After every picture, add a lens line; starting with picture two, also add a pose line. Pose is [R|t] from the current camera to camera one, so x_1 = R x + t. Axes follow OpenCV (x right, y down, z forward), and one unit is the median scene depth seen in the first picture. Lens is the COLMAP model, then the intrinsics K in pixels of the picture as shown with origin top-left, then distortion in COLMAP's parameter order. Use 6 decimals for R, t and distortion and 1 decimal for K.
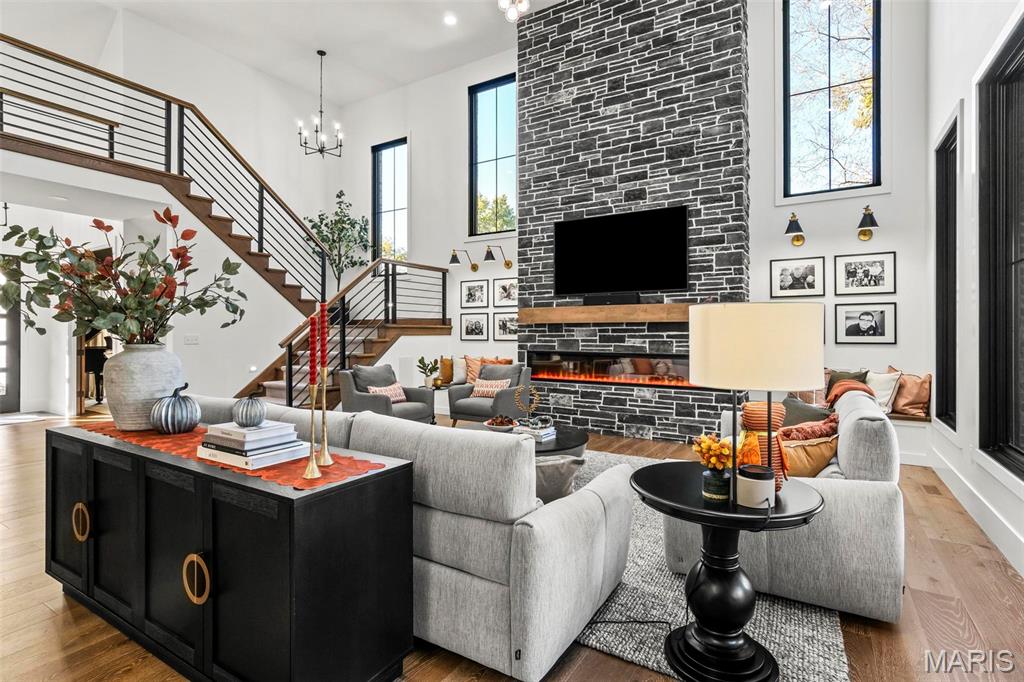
lens RADIAL K [[504.1, 0, 507.1], [0, 504.1, 330.9], [0, 0, 1]] dist [-0.016396, 0.011760]
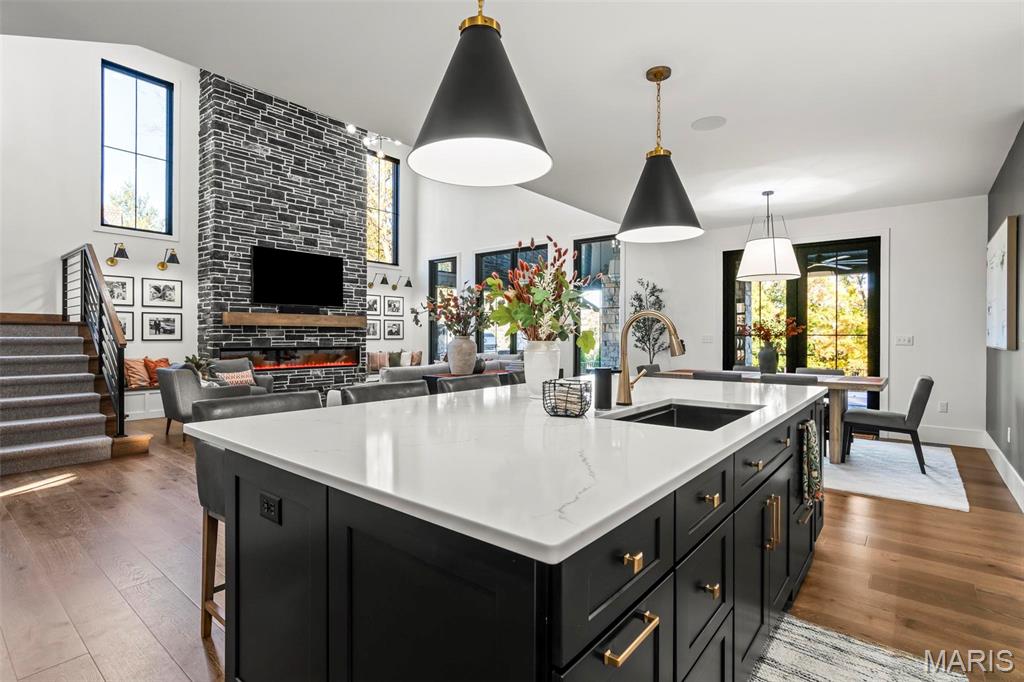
lens RADIAL K [[504.1, 0, 503.1], [0, 504.1, 334.1], [0, 0, 1]] dist [-0.016396, 0.011760]
pose [[0.136409, 0.003730, 0.990646, -1.135249], [-0.005660, 0.999980, -0.002986, 0.007629], [-0.990636, -0.005200, 0.136428, 0.214787]]
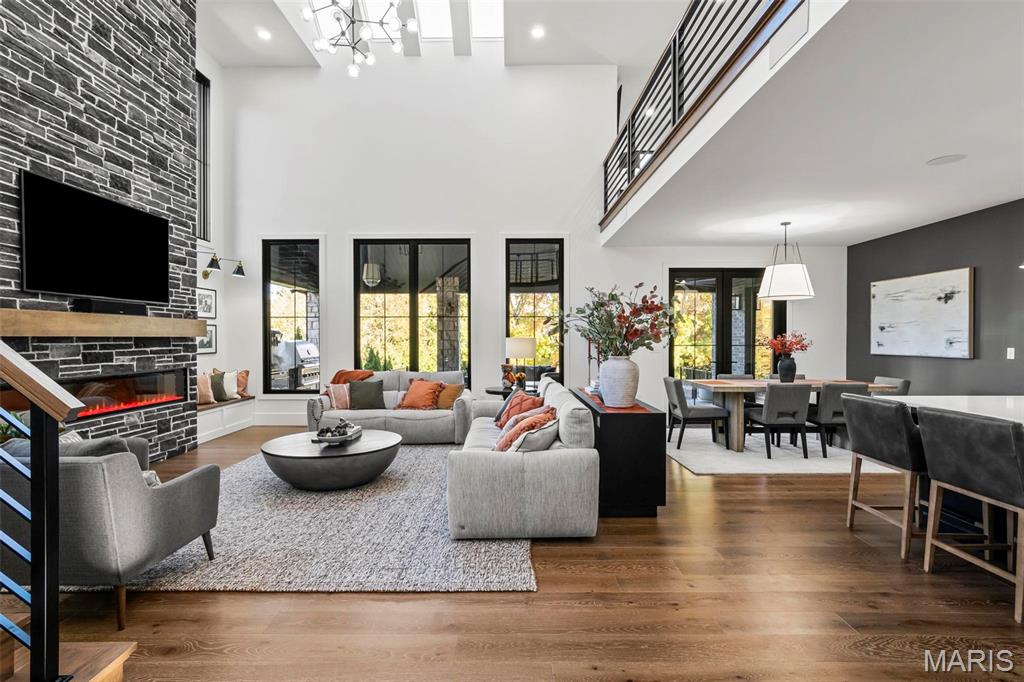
lens RADIAL K [[504.1, 0, 505.9], [0, 504.1, 340.8], [0, 0, 1]] dist [-0.016396, 0.011760]
pose [[-0.528039, -0.003805, 0.849212, -0.770275], [0.000482, 0.999988, 0.004780, -0.013268], [-0.849220, 0.002933, -0.528031, 0.876514]]
